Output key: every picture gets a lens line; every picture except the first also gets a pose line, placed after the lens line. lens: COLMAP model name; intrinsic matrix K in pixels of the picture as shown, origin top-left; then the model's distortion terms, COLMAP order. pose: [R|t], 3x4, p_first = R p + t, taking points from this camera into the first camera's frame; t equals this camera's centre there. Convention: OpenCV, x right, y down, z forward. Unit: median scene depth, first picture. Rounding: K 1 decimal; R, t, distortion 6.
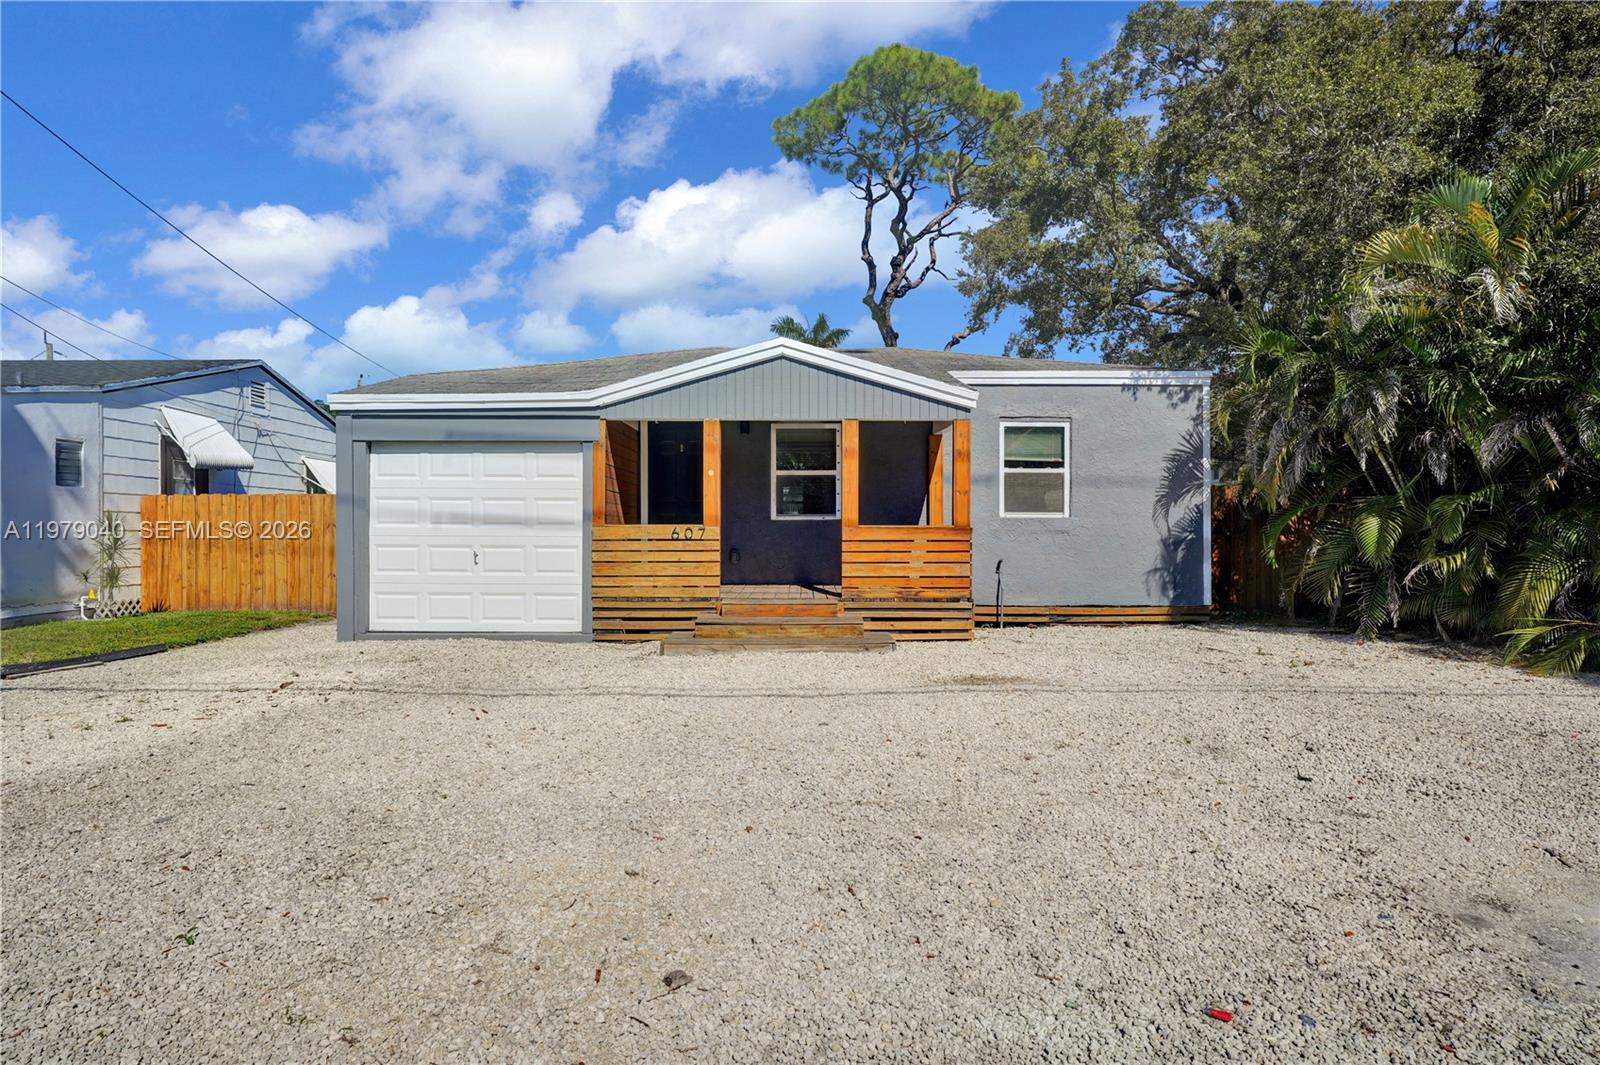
lens RADIAL K [[878.9, 0, 776.1], [0, 878.9, 530.6], [0, 0, 1]] dist [-0.002744, 0.000491]
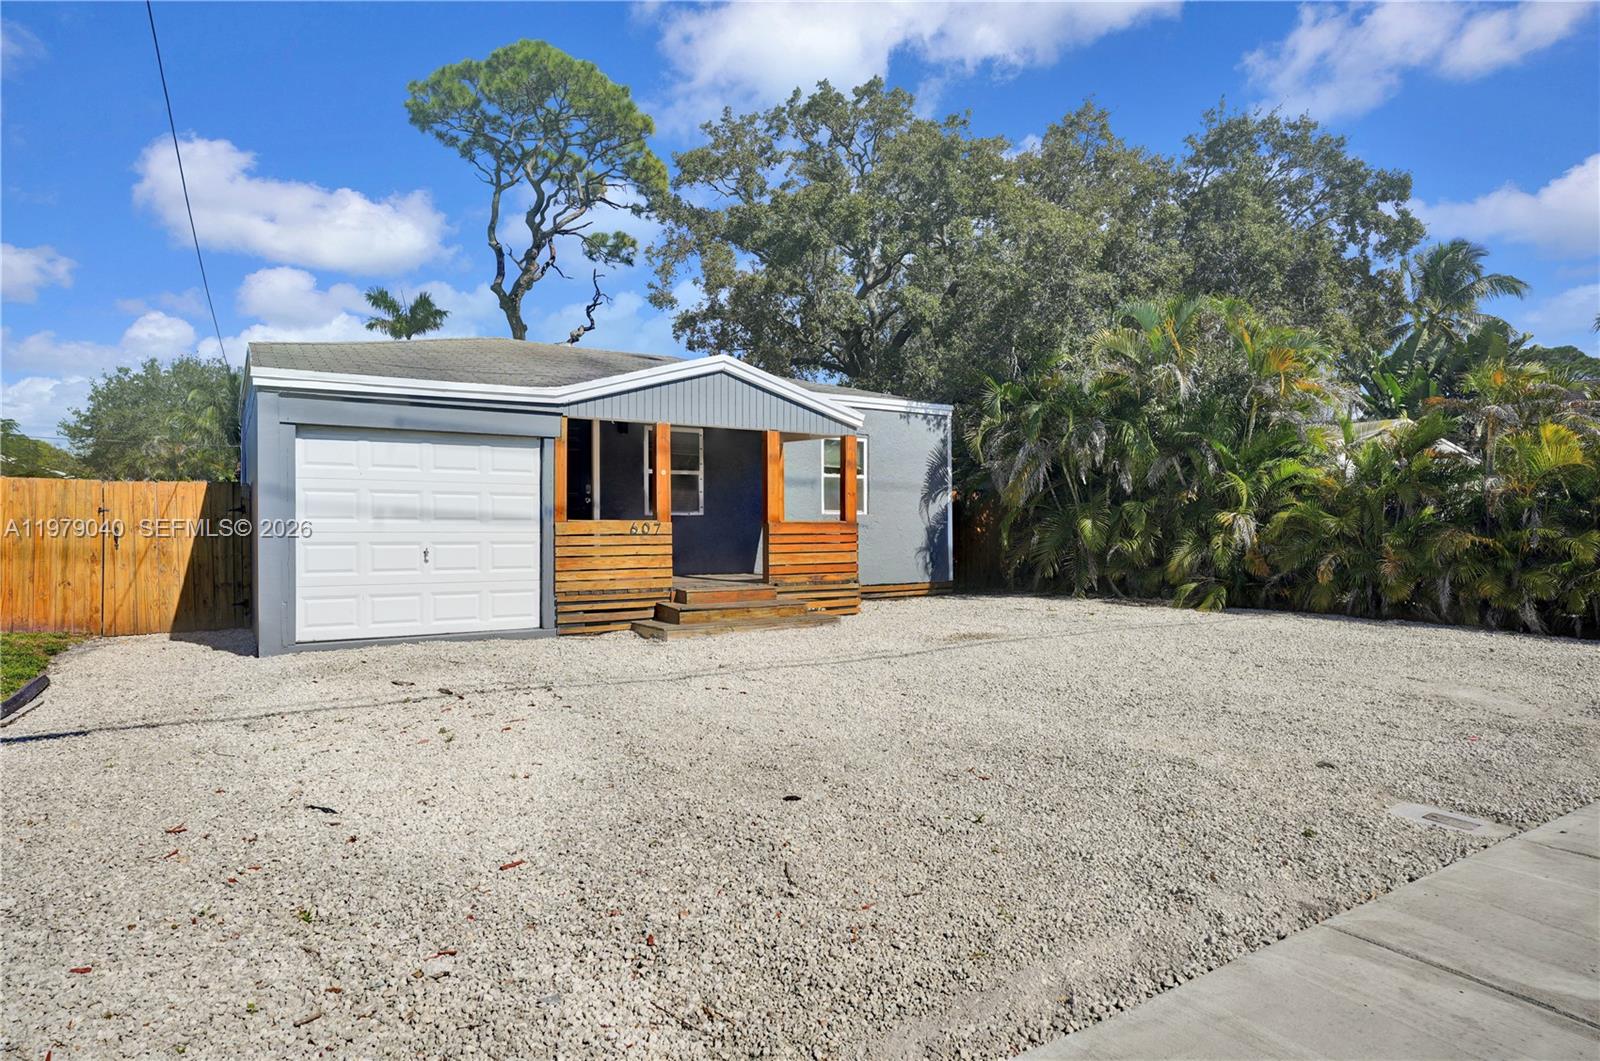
lens RADIAL K [[878.9, 0, 776.1], [0, 878.9, 528.6], [0, 0, 1]] dist [-0.002744, 0.000491]
pose [[0.845032, -0.003740, 0.534702, -0.525613], [-0.000339, 0.999972, 0.007531, -0.004815], [-0.534715, -0.006545, 0.845007, 0.011941]]
